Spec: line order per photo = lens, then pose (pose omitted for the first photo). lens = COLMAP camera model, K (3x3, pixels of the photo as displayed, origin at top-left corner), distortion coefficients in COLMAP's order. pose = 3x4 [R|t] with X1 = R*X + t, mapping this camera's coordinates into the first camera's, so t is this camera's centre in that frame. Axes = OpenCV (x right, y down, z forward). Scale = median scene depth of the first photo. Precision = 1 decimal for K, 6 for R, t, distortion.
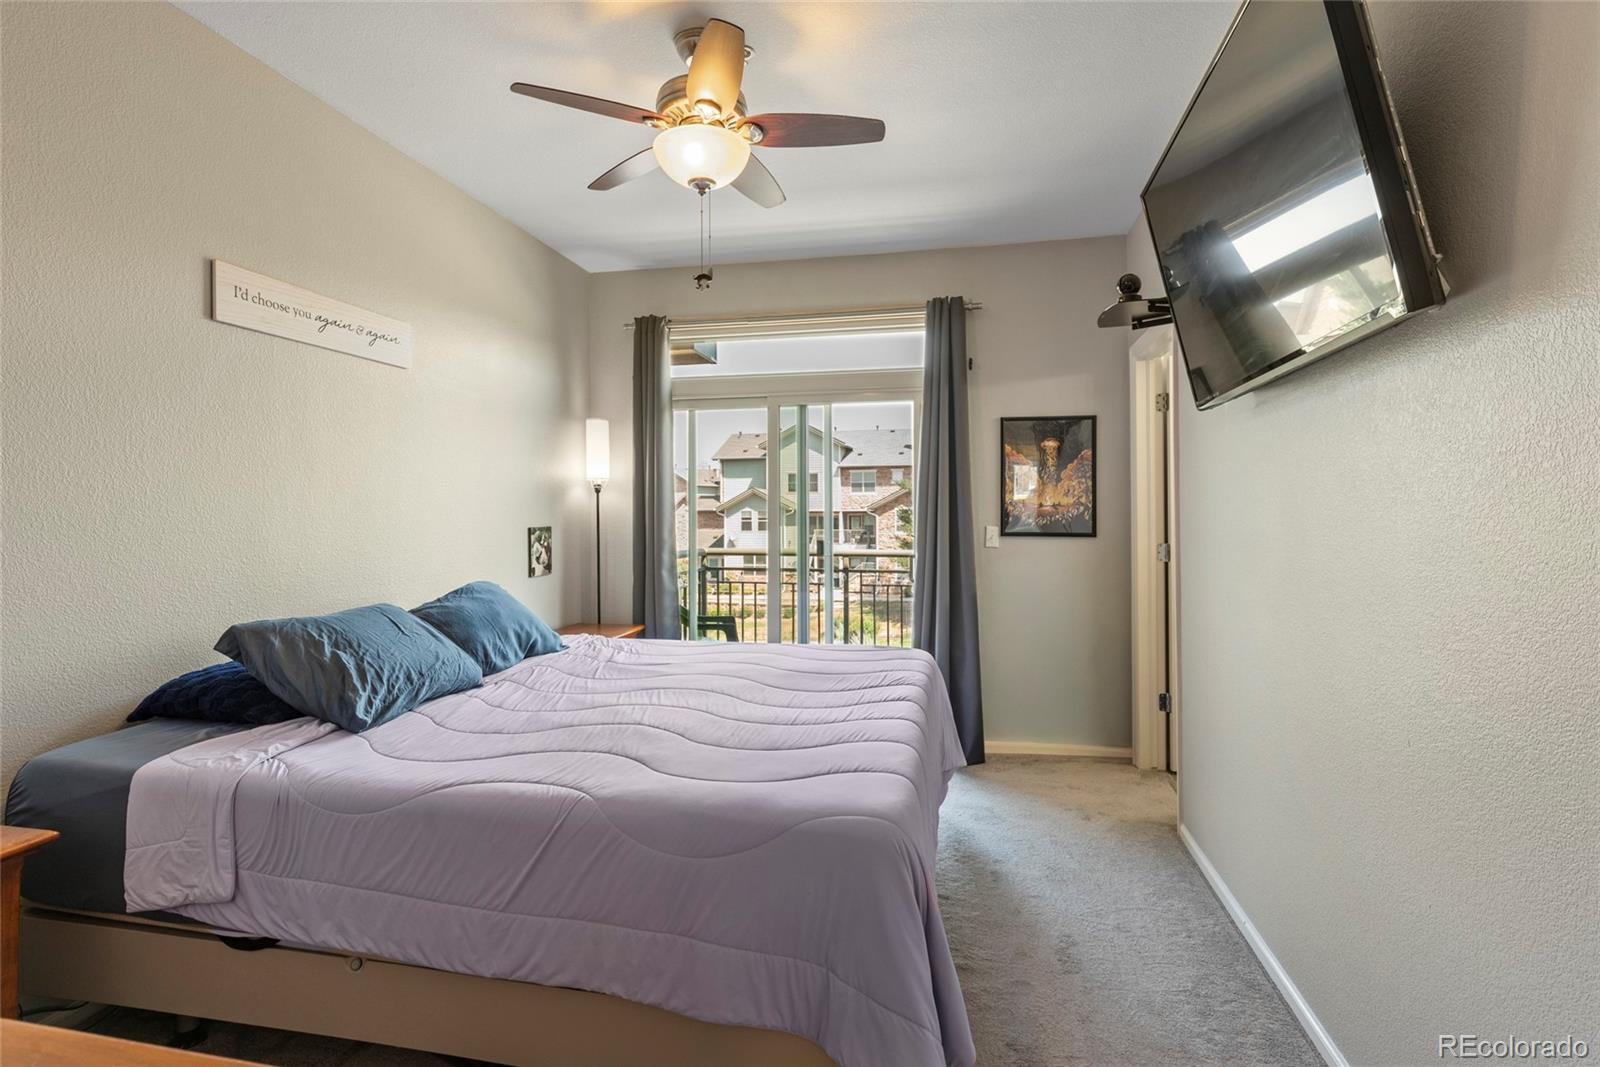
lens RADIAL K [[790.6, 0, 800.1], [0, 790.6, 525.6], [0, 0, 1]] dist [0.000558, 0.000758]
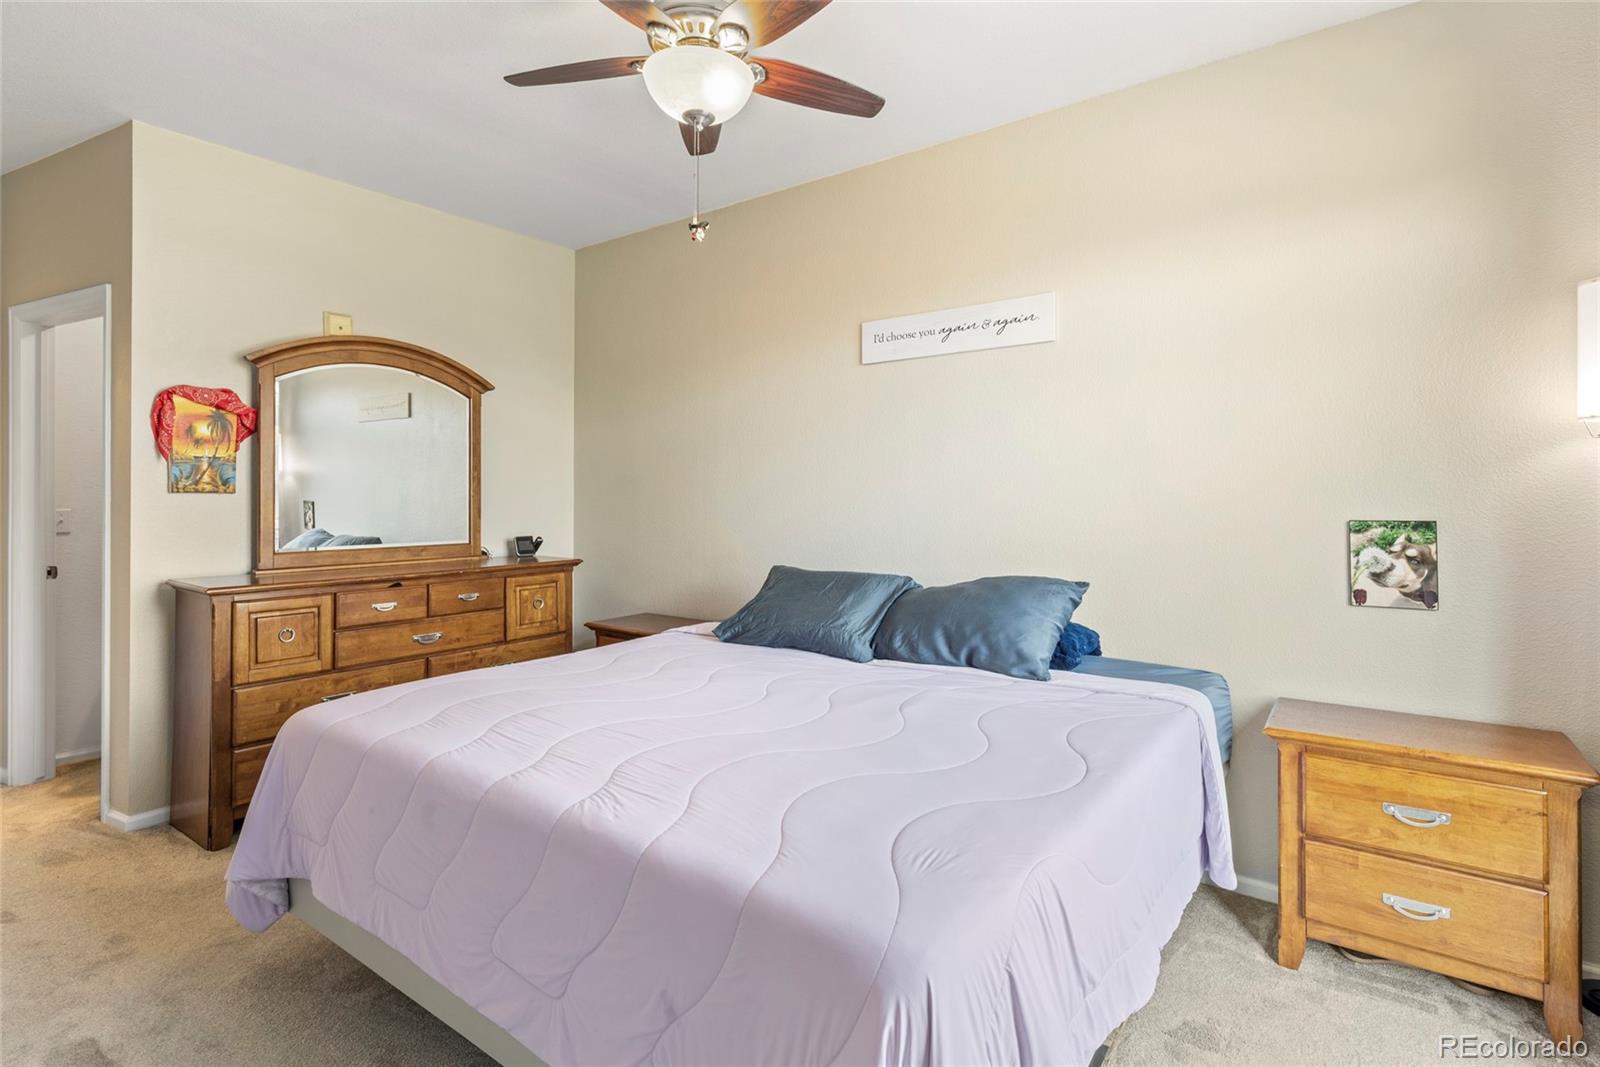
lens RADIAL K [[790.6, 0, 801.1], [0, 790.6, 523.8], [0, 0, 1]] dist [0.000558, 0.000758]
pose [[-0.410578, 0.000407, -0.911825, 0.356757], [-0.029917, 0.999455, 0.013917, 0.008669], [0.911334, 0.032993, -0.410343, 0.852687]]
